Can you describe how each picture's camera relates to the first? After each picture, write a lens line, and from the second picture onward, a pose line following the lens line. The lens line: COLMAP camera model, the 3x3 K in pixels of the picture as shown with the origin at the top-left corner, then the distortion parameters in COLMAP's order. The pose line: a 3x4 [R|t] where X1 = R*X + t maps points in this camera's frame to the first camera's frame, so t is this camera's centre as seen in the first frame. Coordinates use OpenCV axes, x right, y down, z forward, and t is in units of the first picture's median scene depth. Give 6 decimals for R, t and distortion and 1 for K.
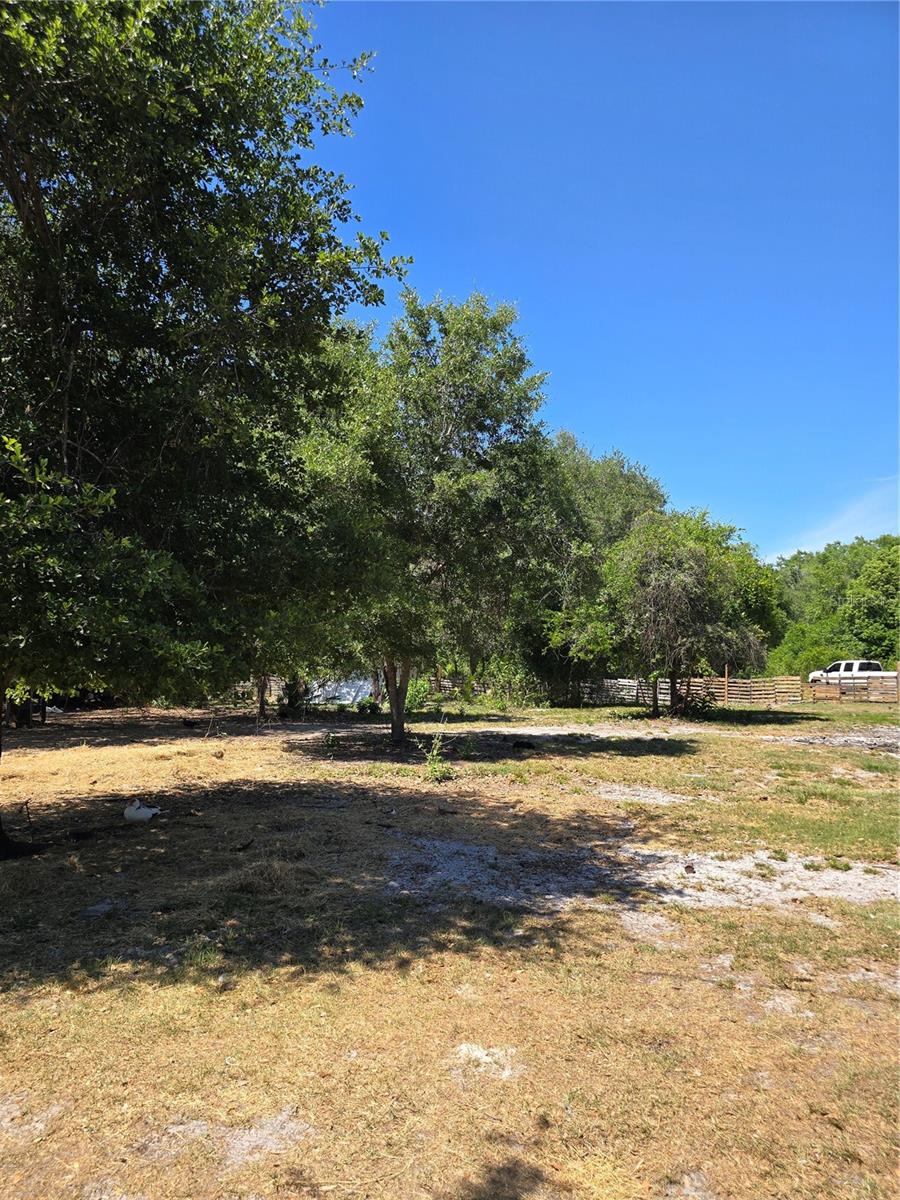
lens RADIAL K [[802.9, 0, 450.5], [0, 802.9, 599.3], [0, 0, 1]] dist [0.032400, -0.026329]
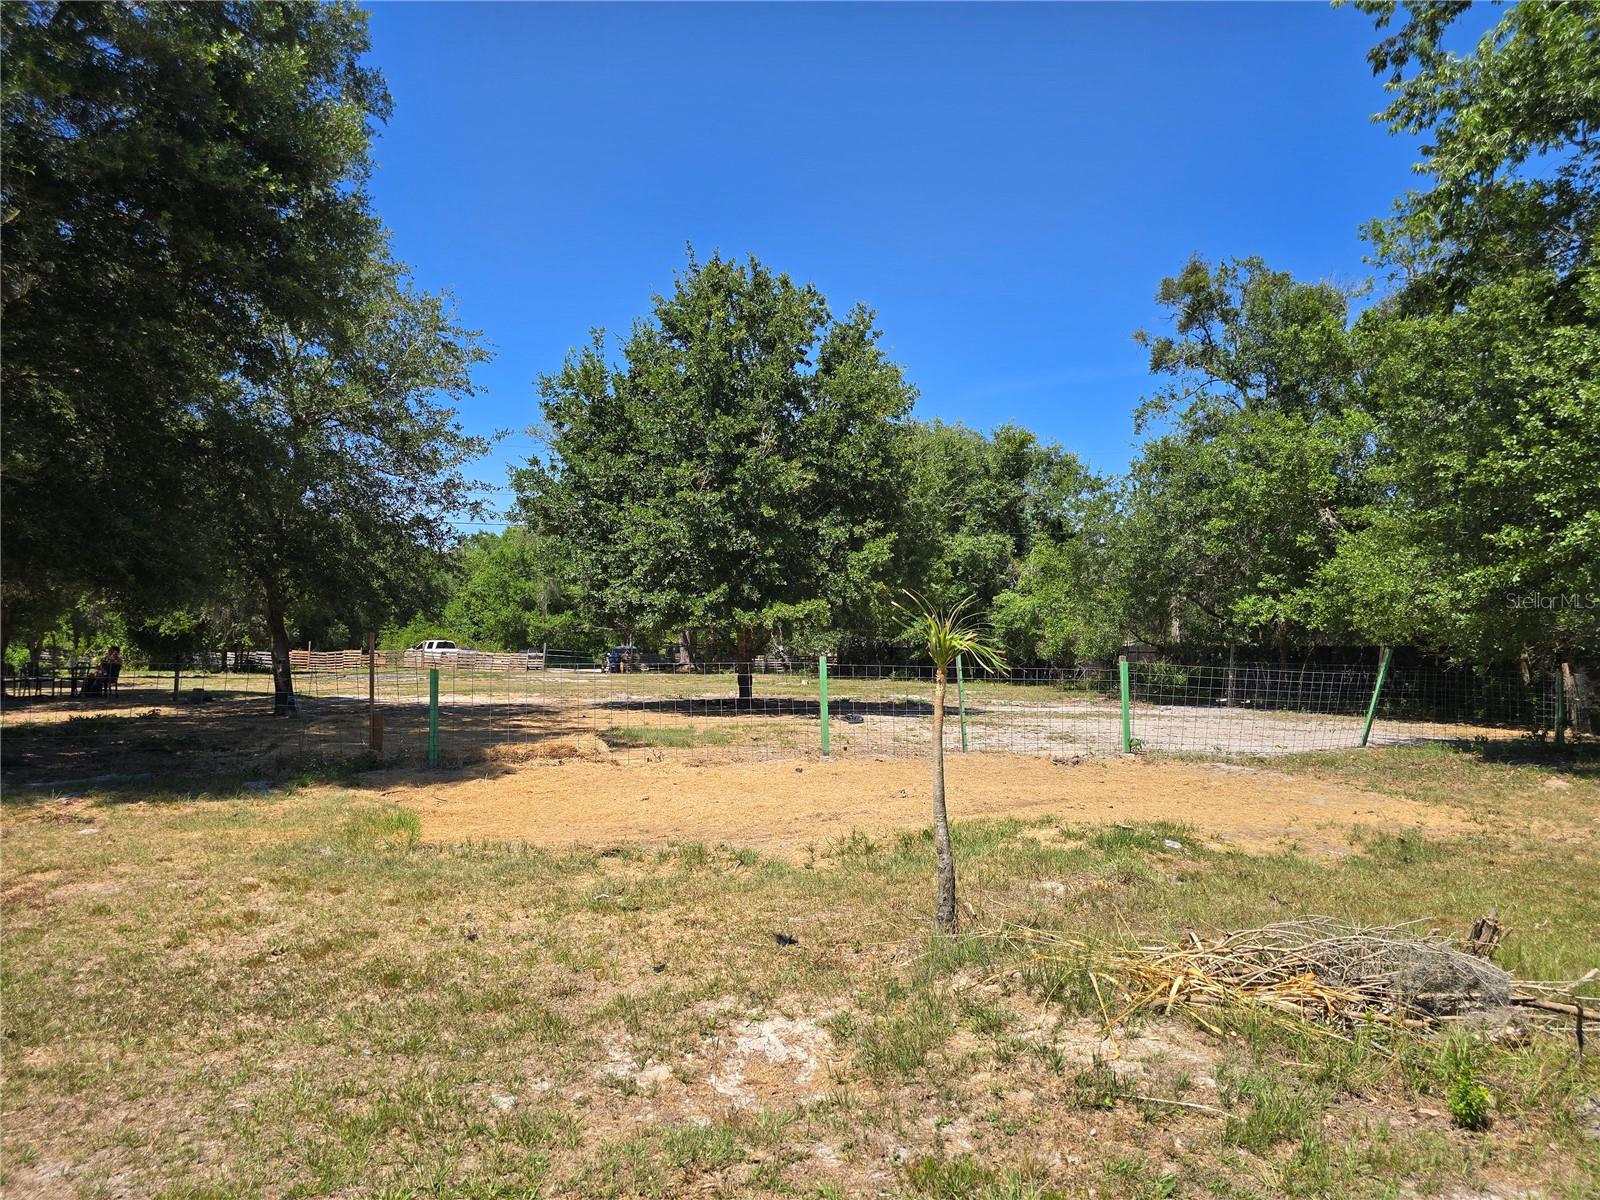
lens RADIAL K [[1070.6, 0, 774.6], [0, 1070.6, 602.8], [0, 0, 1]] dist [0.032400, -0.026329]
pose [[0.821013, 0.040878, 0.569444, -0.044956], [-0.064472, 0.997691, 0.021335, -0.080892], [-0.567258, -0.054230, 0.821753, -1.034033]]
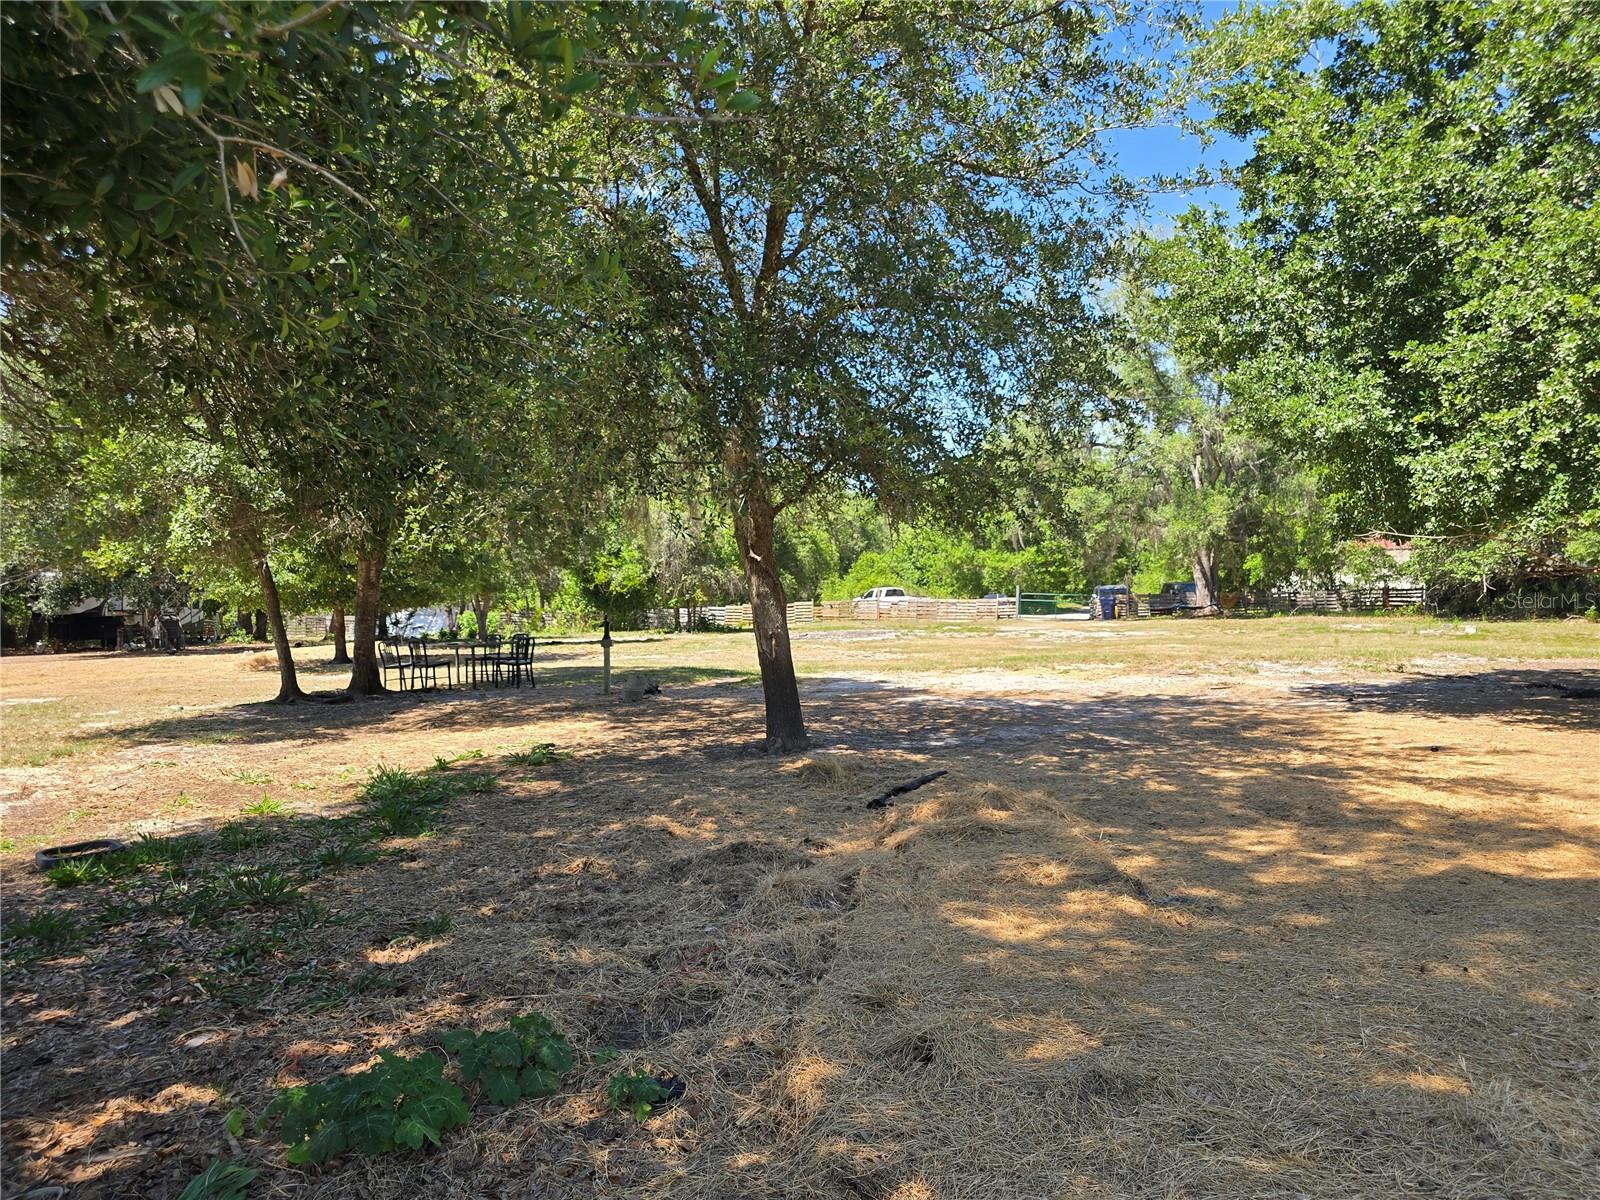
lens RADIAL K [[1070.6, 0, 795.5], [0, 1070.6, 606.0], [0, 0, 1]] dist [0.032400, -0.026329]
pose [[0.968953, -0.022283, 0.246239, 0.004898], [0.000672, 0.996164, 0.087501, -0.046992], [-0.247244, -0.084619, 0.965251, -0.645659]]
